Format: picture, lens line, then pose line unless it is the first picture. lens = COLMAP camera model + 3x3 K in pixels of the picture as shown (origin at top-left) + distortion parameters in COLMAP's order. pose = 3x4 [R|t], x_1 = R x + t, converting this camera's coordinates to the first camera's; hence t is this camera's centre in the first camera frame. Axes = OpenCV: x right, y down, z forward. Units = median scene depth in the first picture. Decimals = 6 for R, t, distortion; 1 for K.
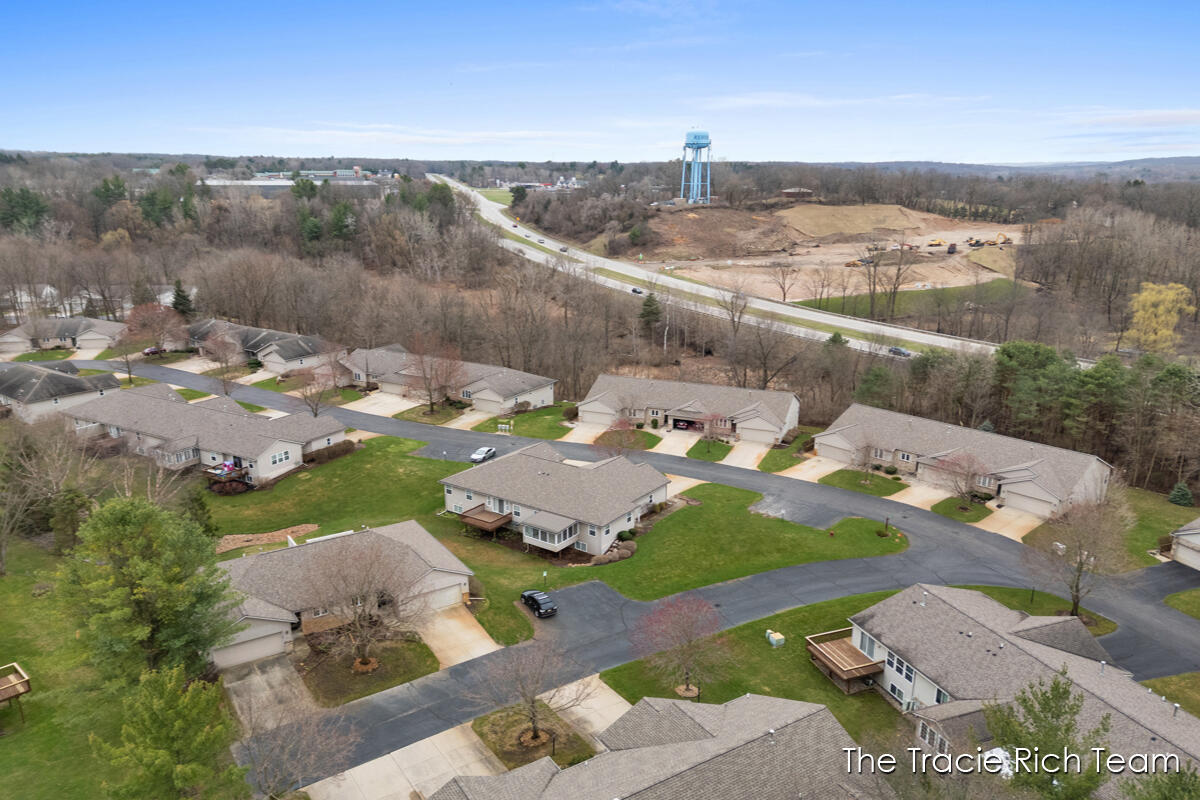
lens RADIAL K [[881.9, 0, 601.5], [0, 881.9, 365.7], [0, 0, 1]] dist [0.085662, -0.095554]
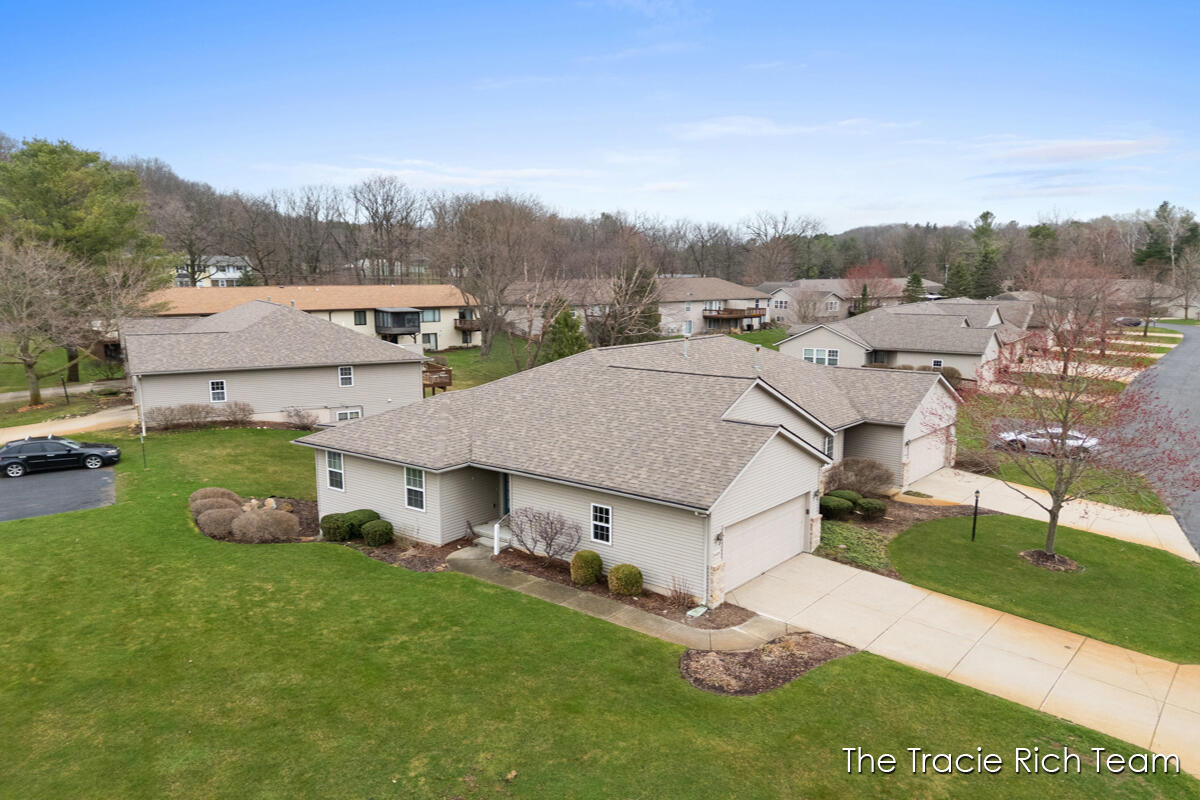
lens RADIAL K [[881.9, 0, 601.5], [0, 881.9, 365.7], [0, 0, 1]] dist [0.085662, -0.095554]
pose [[-0.056707, 0.107092, -0.992631, 0.282218], [-0.218698, 0.968752, 0.117010, 0.078029], [0.974143, 0.223722, -0.031514, 0.966848]]
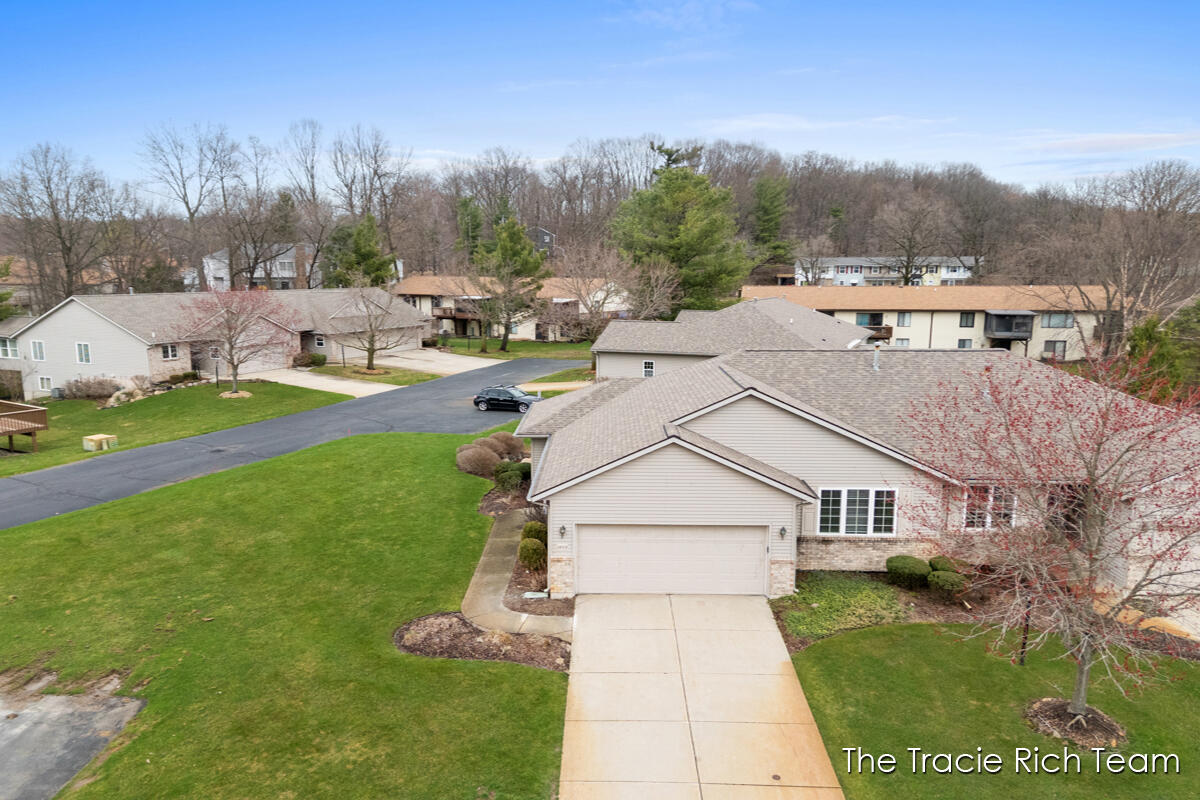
lens RADIAL K [[889.1, 0, 598.7], [0, 889.1, 324.1], [0, 0, 1]] dist [0.051311, -0.045177]
pose [[-0.820017, 0.033546, -0.571356, 0.188115], [-0.127839, 0.962324, 0.239977, 0.034469], [0.557880, 0.269826, -0.784834, 1.160951]]
